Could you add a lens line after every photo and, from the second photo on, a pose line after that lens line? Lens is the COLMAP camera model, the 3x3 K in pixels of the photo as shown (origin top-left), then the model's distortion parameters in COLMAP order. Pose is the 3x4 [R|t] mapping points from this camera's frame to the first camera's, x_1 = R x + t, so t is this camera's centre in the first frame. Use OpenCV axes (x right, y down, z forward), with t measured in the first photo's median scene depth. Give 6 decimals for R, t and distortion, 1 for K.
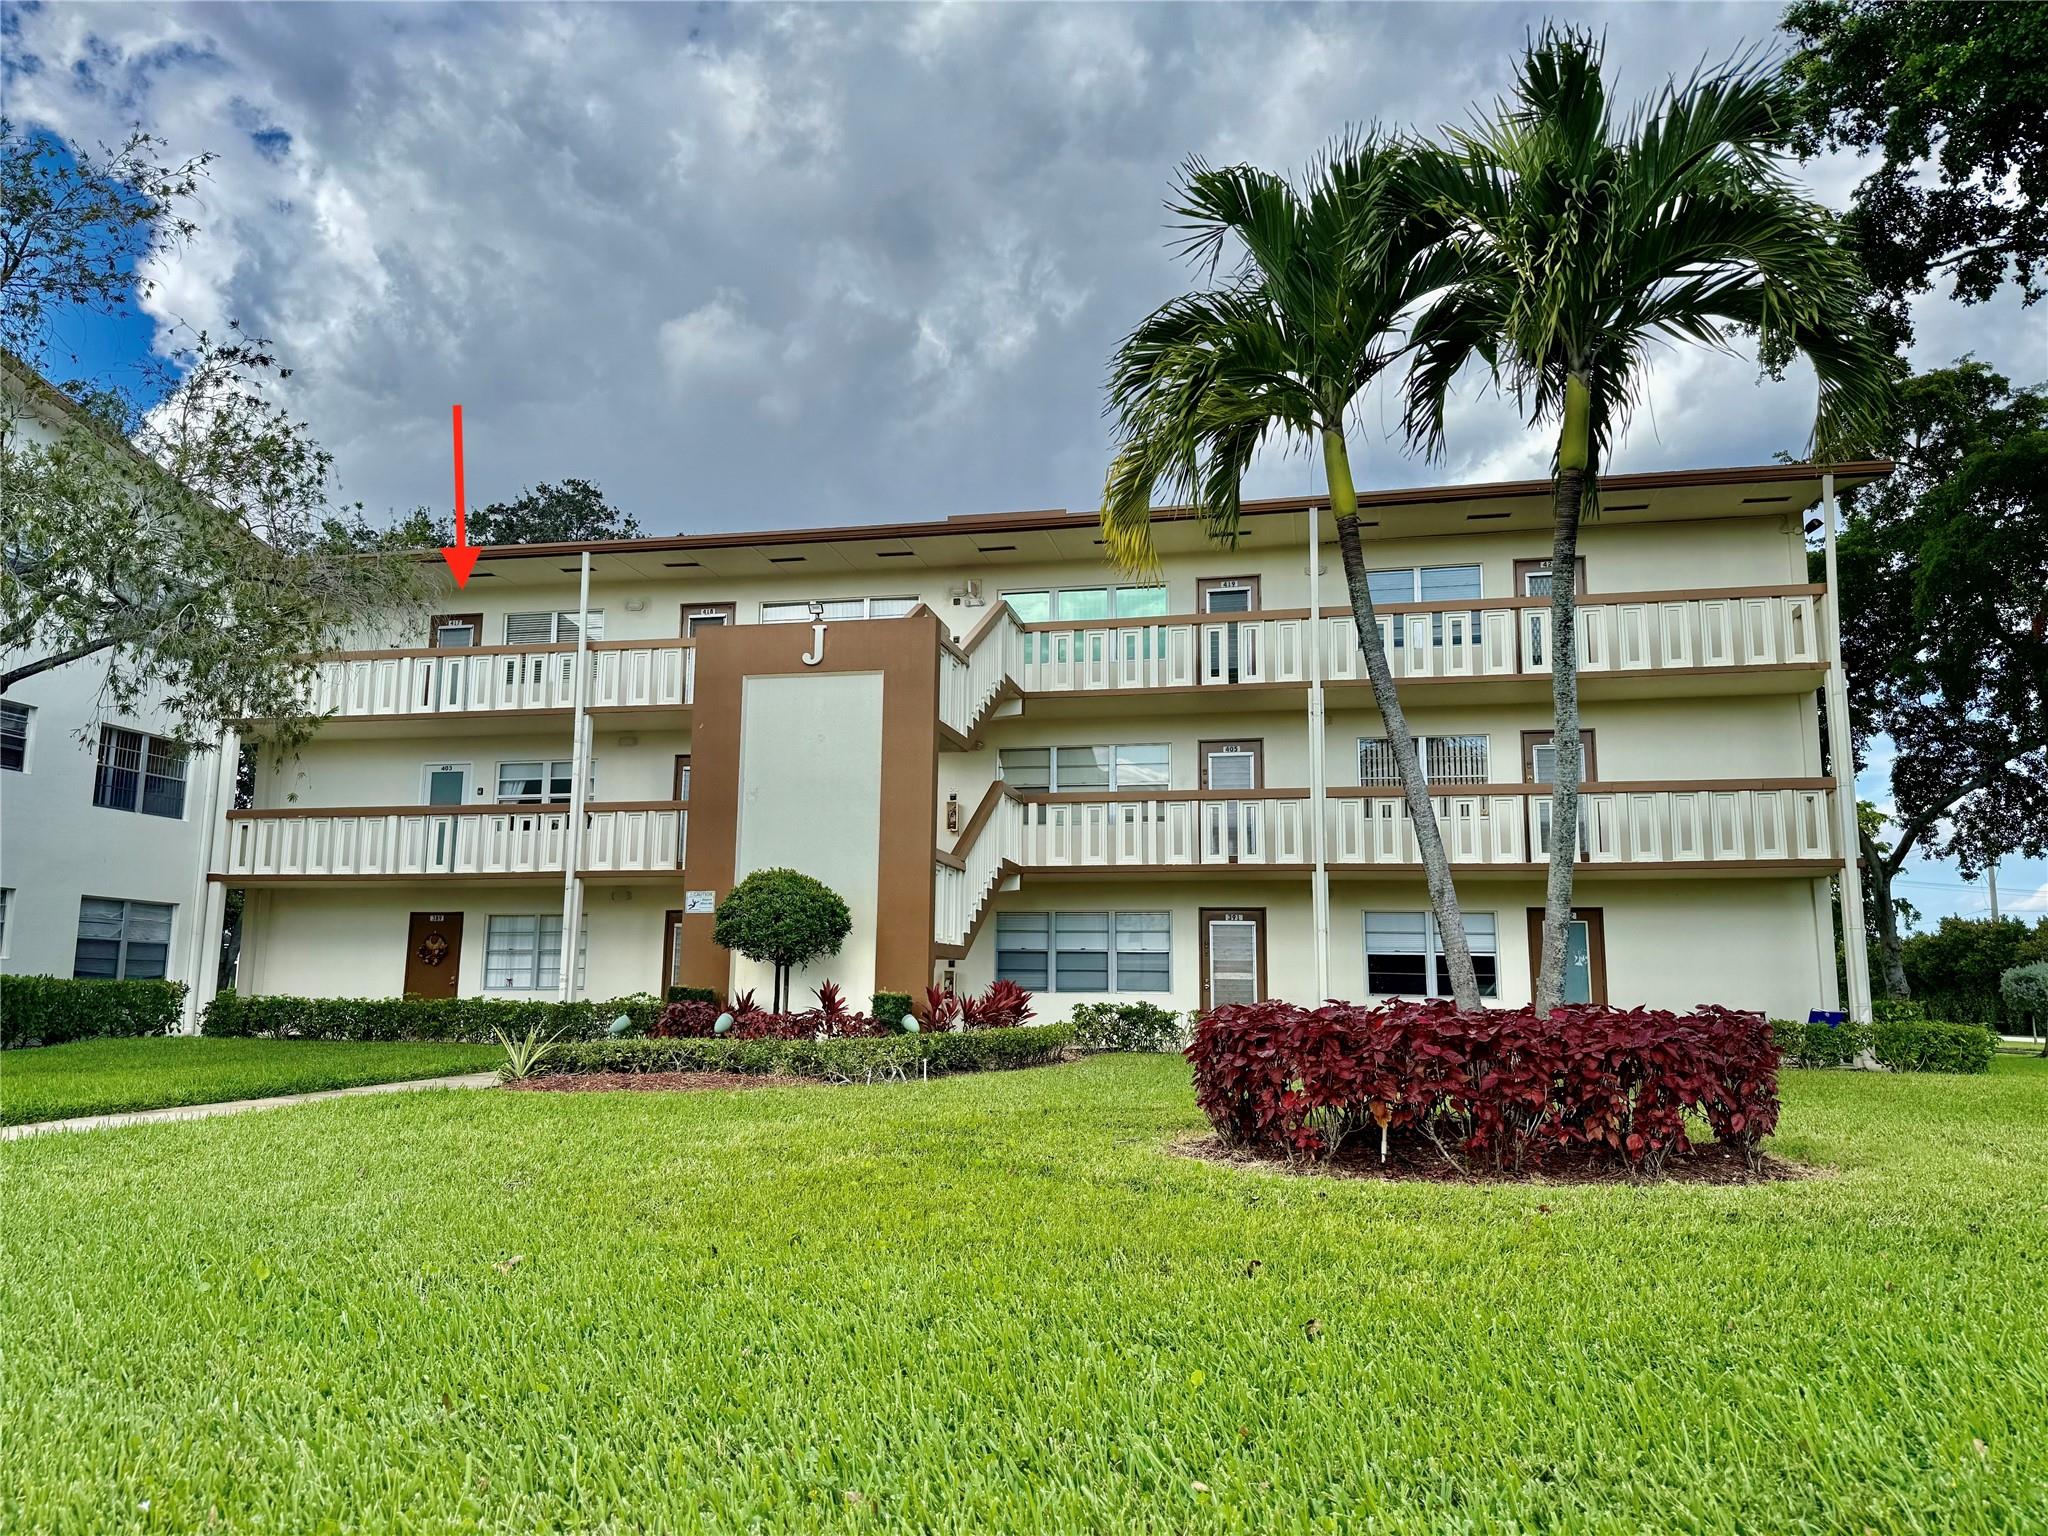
lens RADIAL K [[1458.8, 0, 1017.9], [0, 1458.8, 769.8], [0, 0, 1]] dist [0.045579, -0.001652]
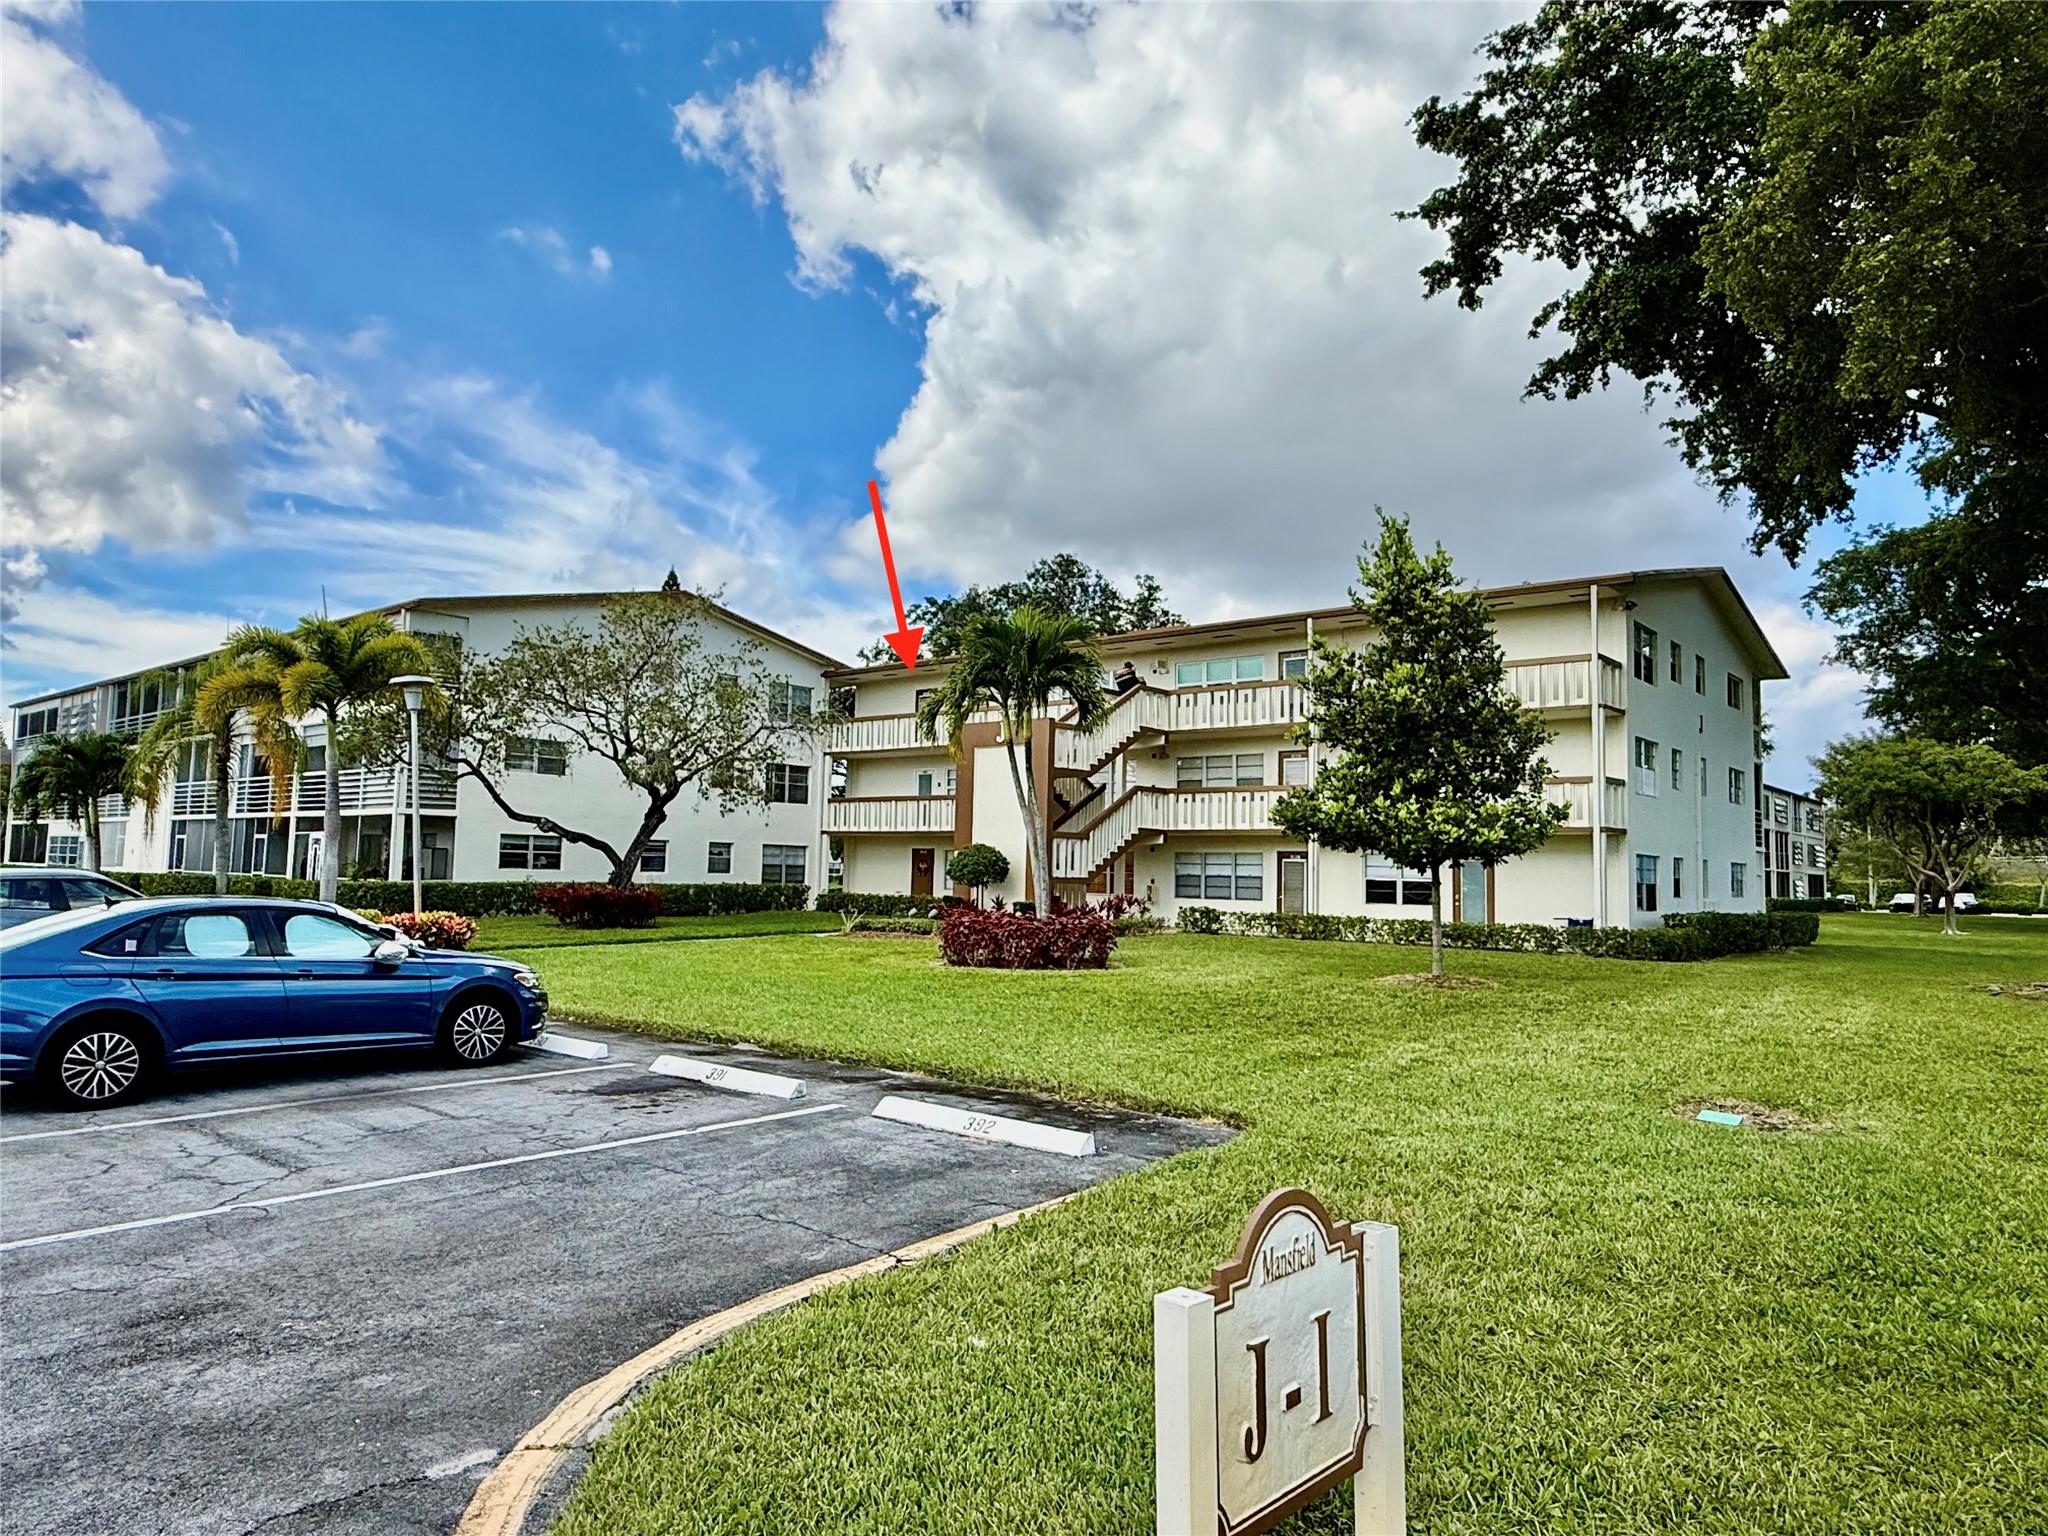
lens RADIAL K [[1312.3, 0, 1027.6], [0, 1312.3, 766.4], [0, 0, 1]] dist [0.002059, -0.000001]
pose [[0.894716, -0.027691, -0.445777, 0.539744], [0.056080, 0.997142, 0.050617, -0.098711], [0.443101, -0.070287, 0.893712, -0.499257]]
